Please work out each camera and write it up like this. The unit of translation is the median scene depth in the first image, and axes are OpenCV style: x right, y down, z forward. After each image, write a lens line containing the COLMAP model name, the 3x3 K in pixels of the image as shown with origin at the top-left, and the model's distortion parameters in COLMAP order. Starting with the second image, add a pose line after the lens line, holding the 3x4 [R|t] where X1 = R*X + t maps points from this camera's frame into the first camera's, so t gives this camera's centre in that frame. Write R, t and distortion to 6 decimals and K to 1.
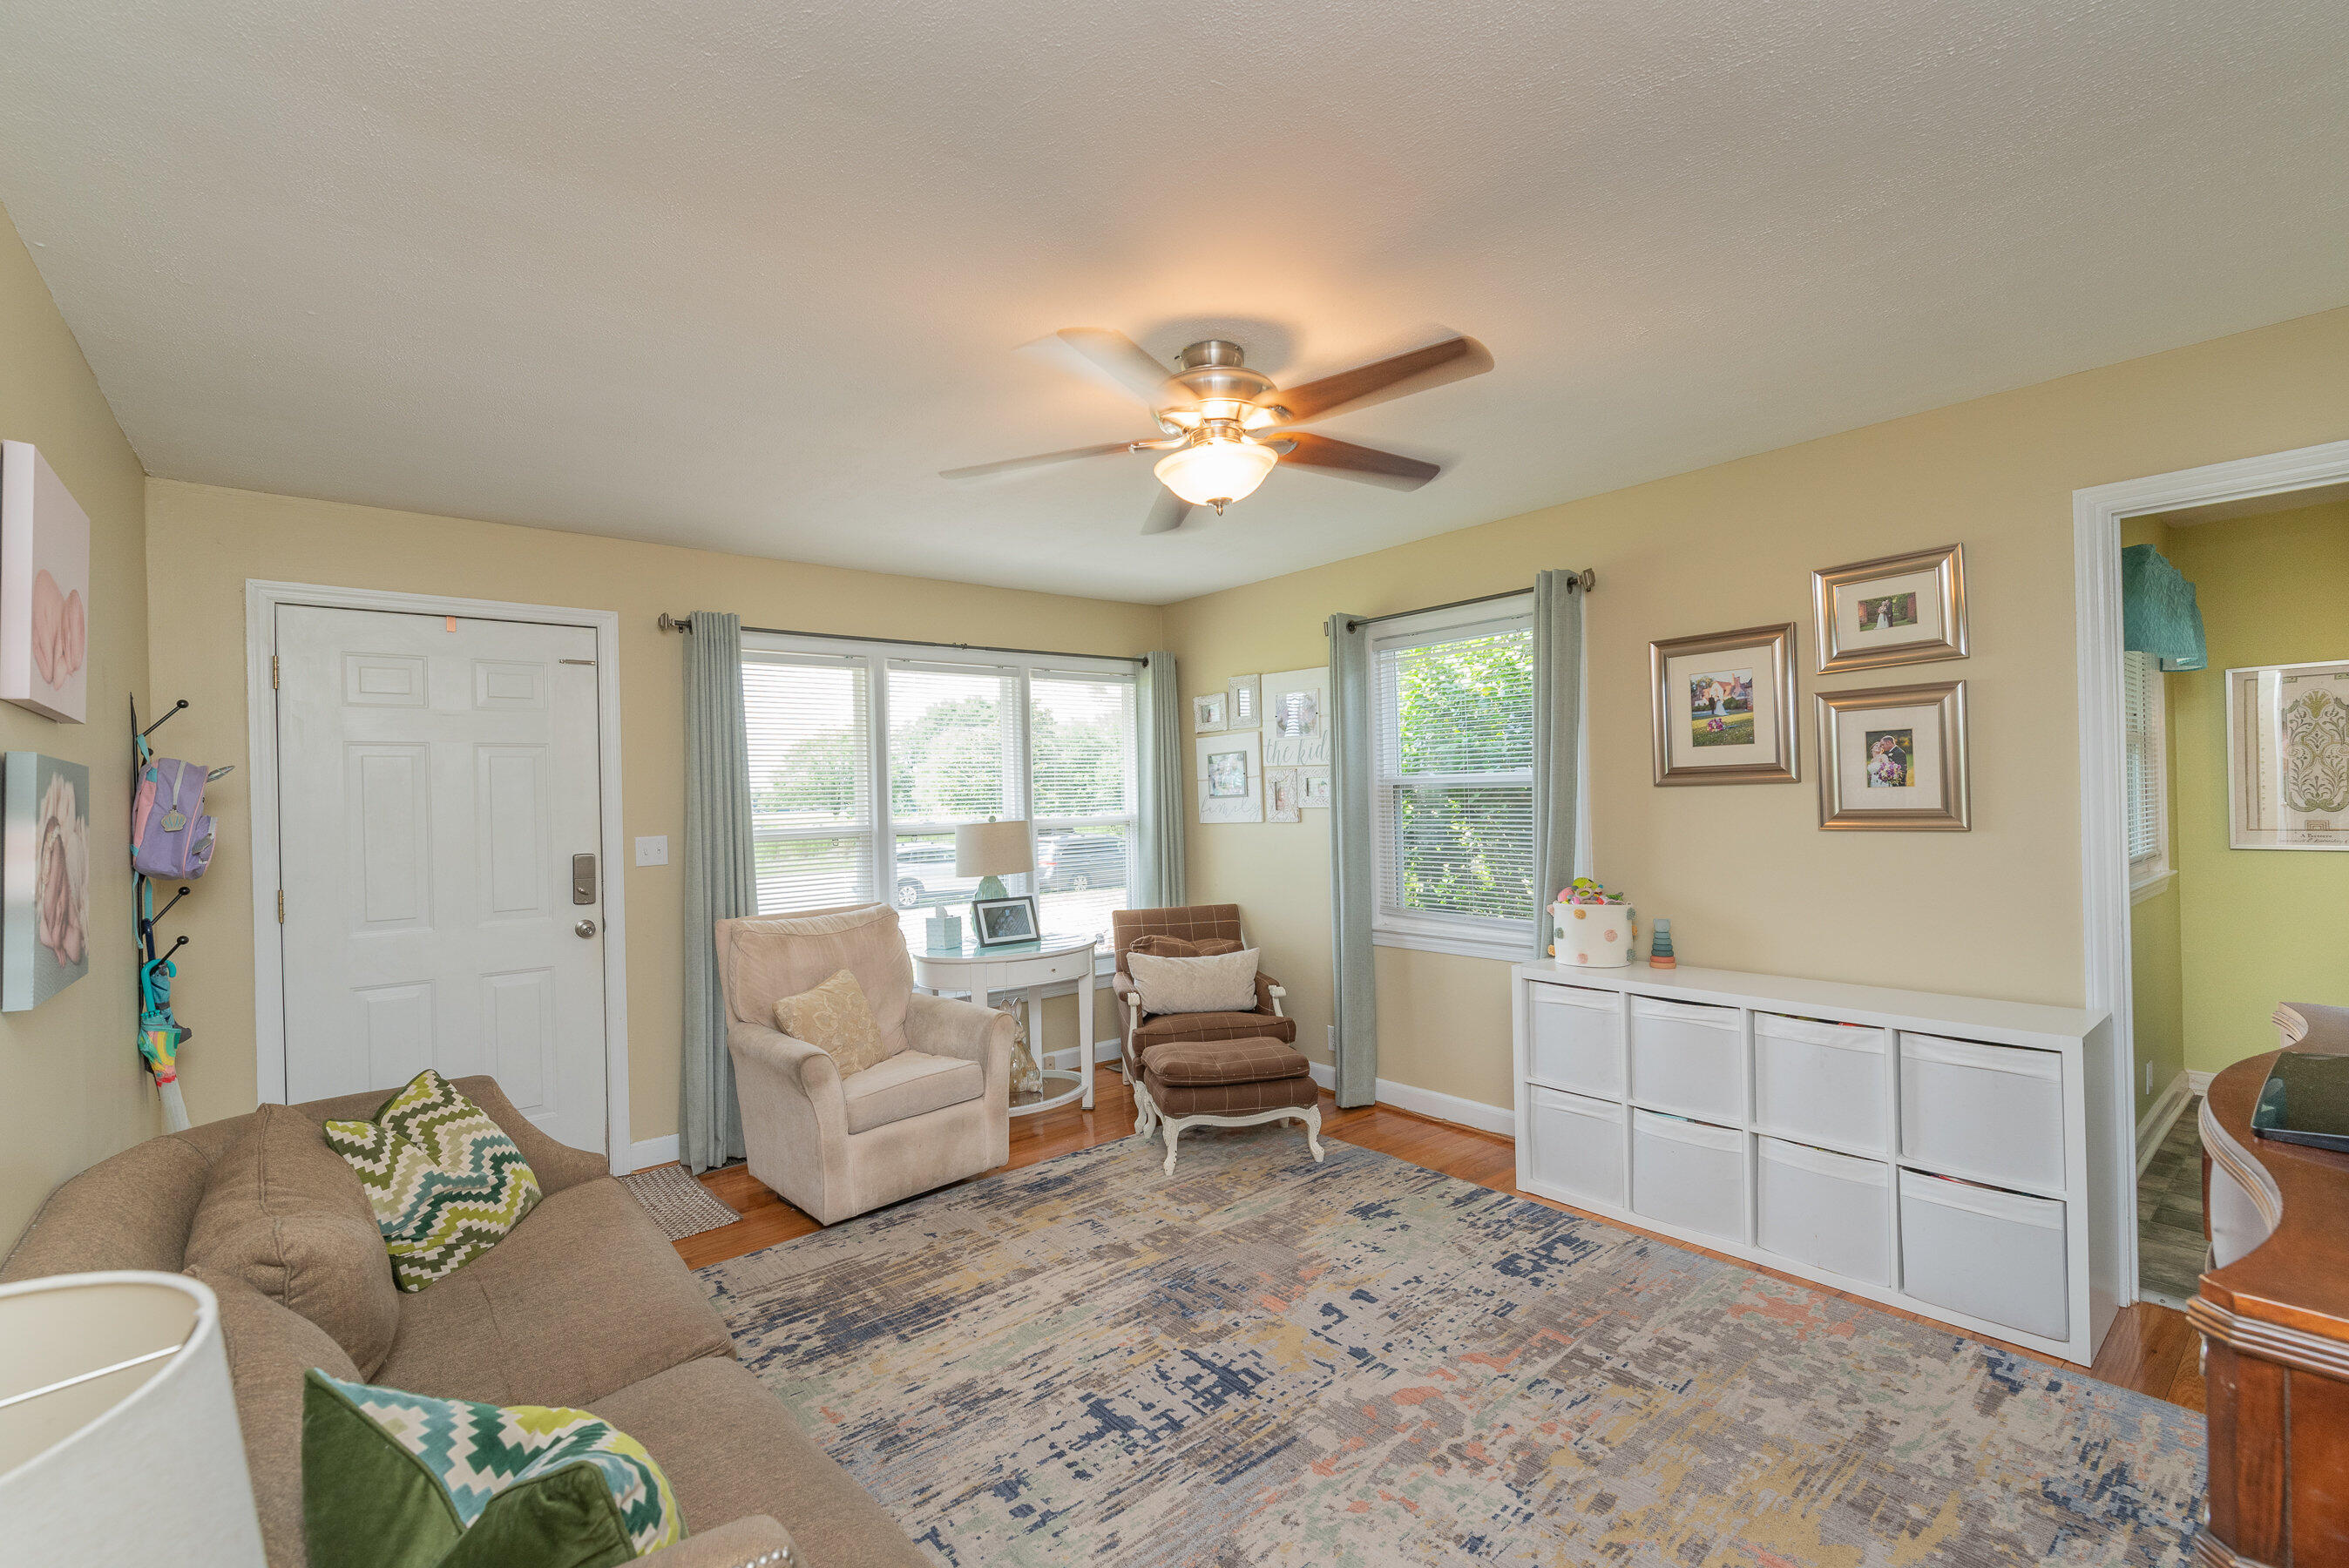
lens RADIAL K [[1019.6, 0, 1159.1], [0, 1019.6, 797.8], [0, 0, 1]] dist [0.001057, -0.000137]
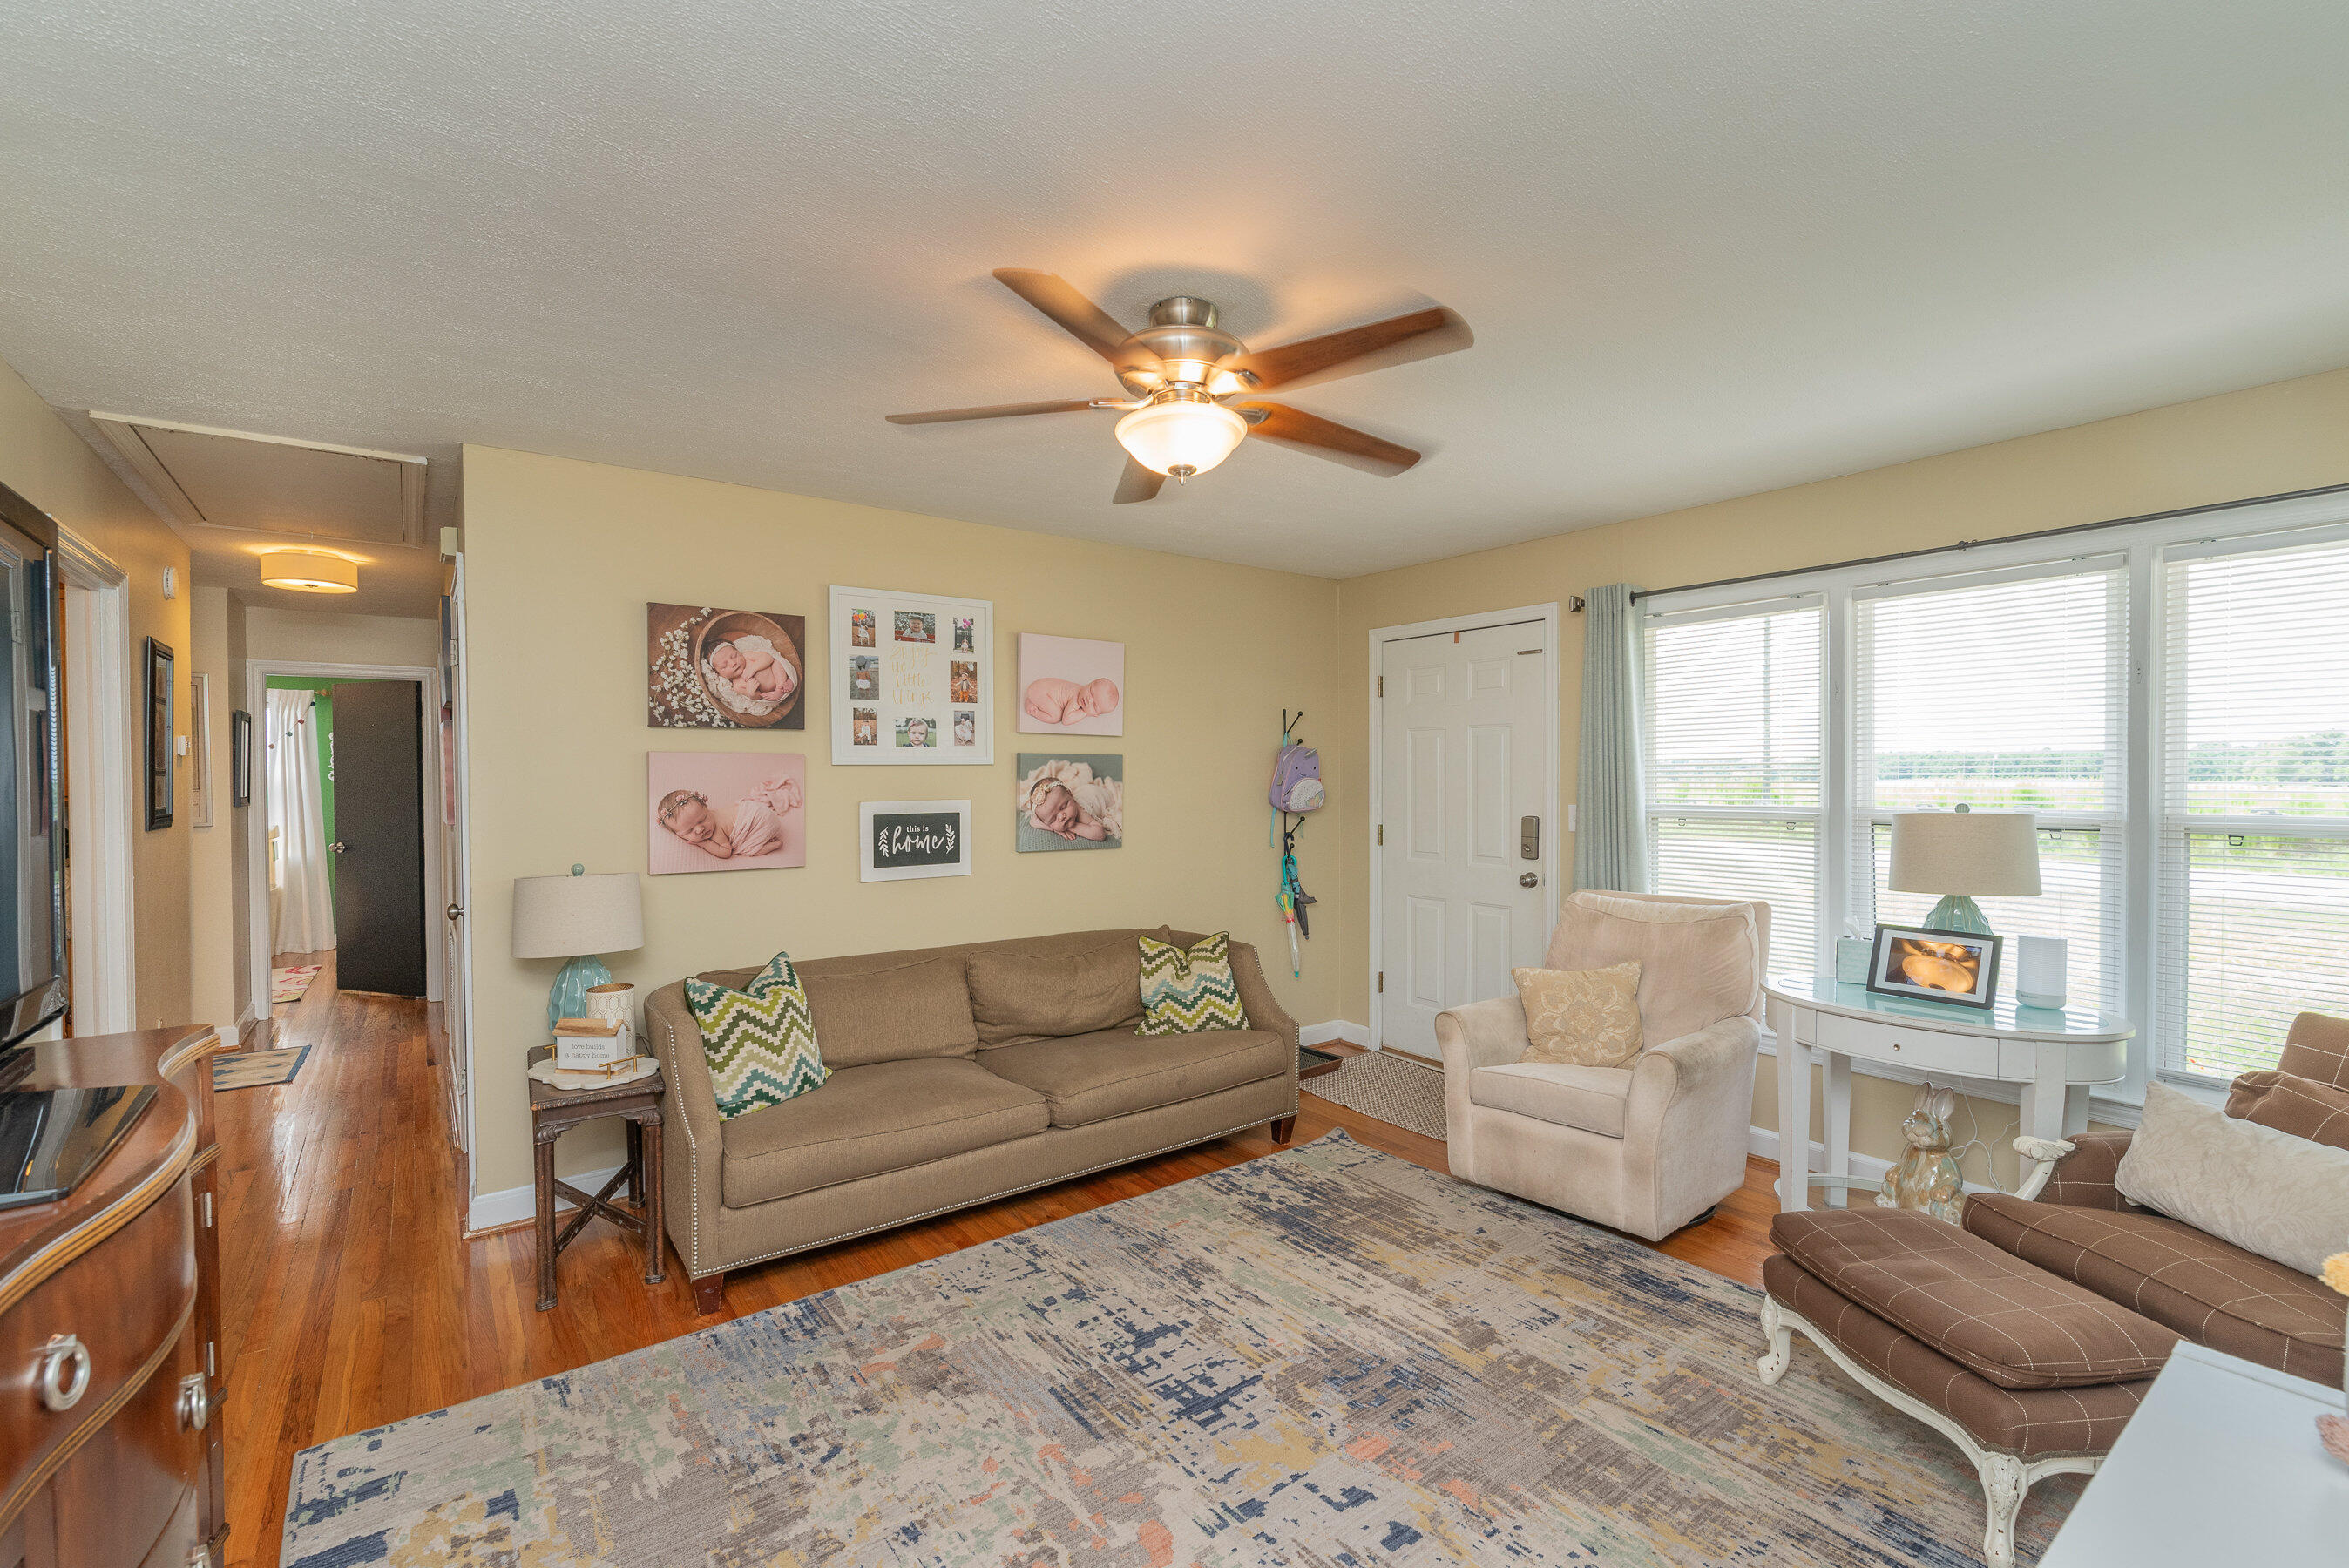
lens RADIAL K [[1019.6, 0, 1161.7], [0, 1019.6, 798.5], [0, 0, 1]] dist [0.001057, -0.000137]
pose [[-0.055879, 0.047576, -0.997303, 0.726131], [0.002761, 0.998868, 0.047496, -0.025450], [0.998434, -0.000100, -0.055947, 0.745658]]
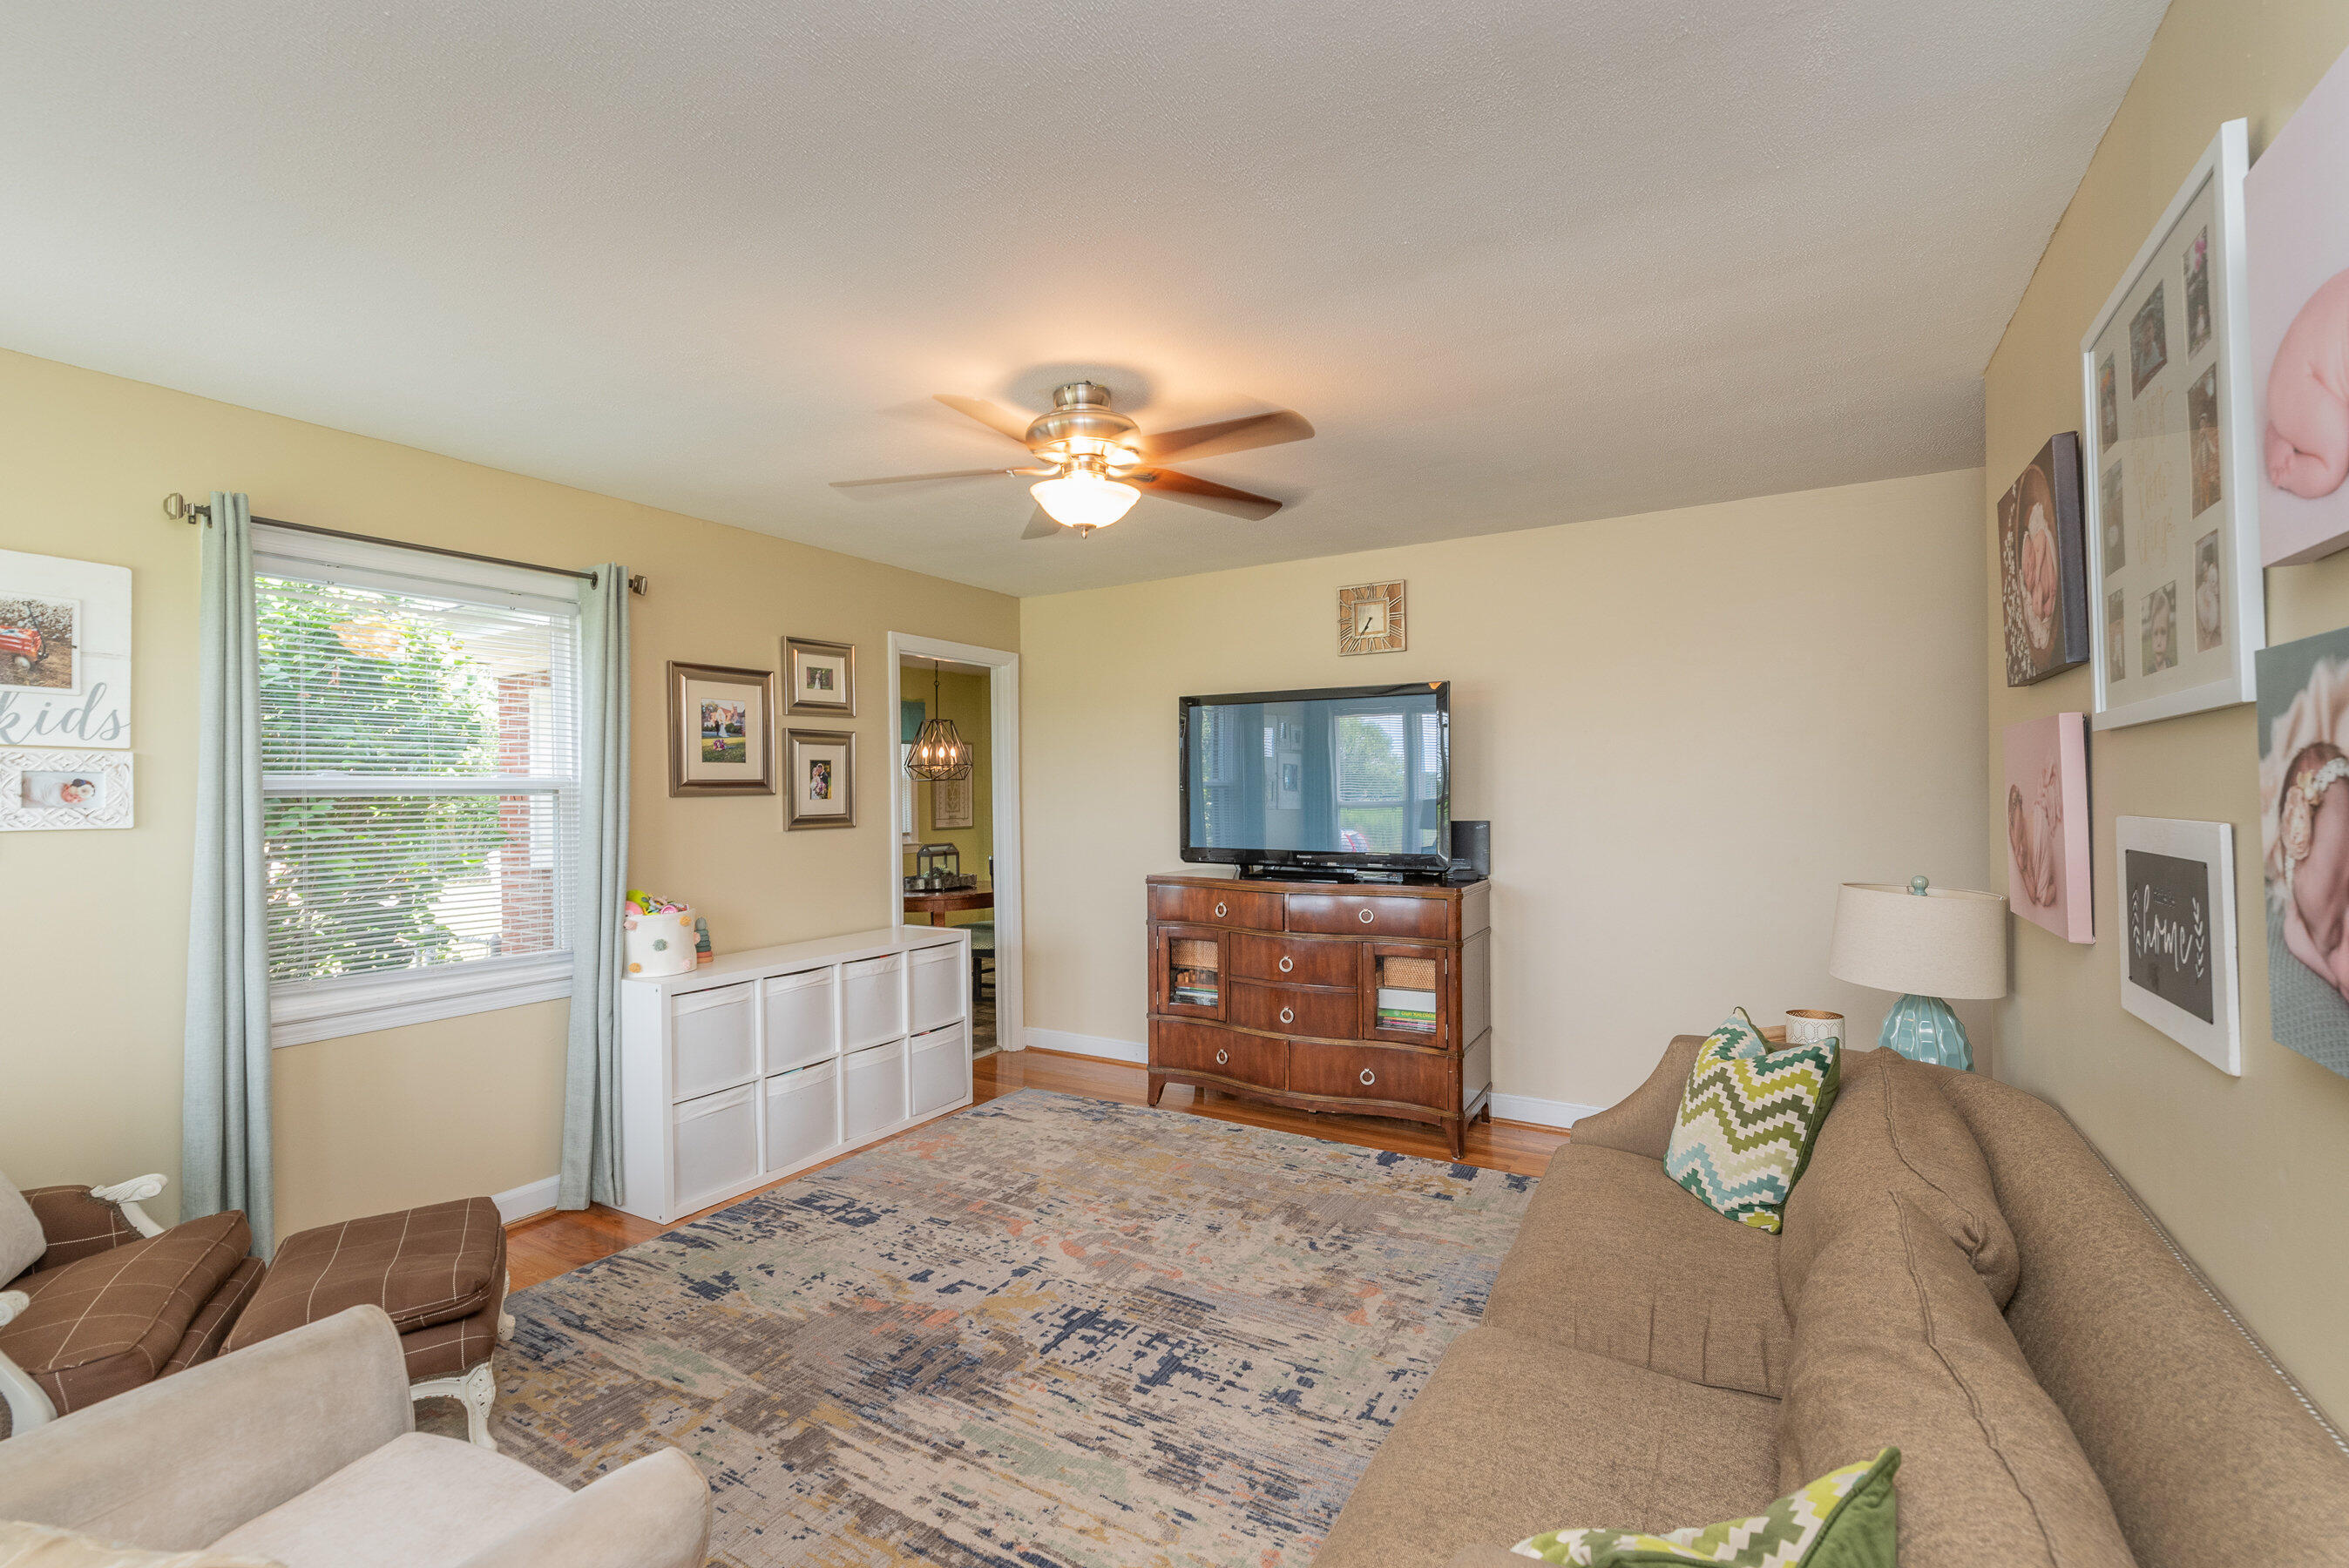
lens RADIAL K [[1019.6, 0, 1161.3], [0, 1019.6, 791.6], [0, 0, 1]] dist [0.001057, -0.000137]
pose [[-0.331998, 0.029174, 0.942829, -0.740913], [0.022644, 0.999480, -0.022953, 0.020940], [-0.943008, 0.013729, -0.332486, 0.938597]]
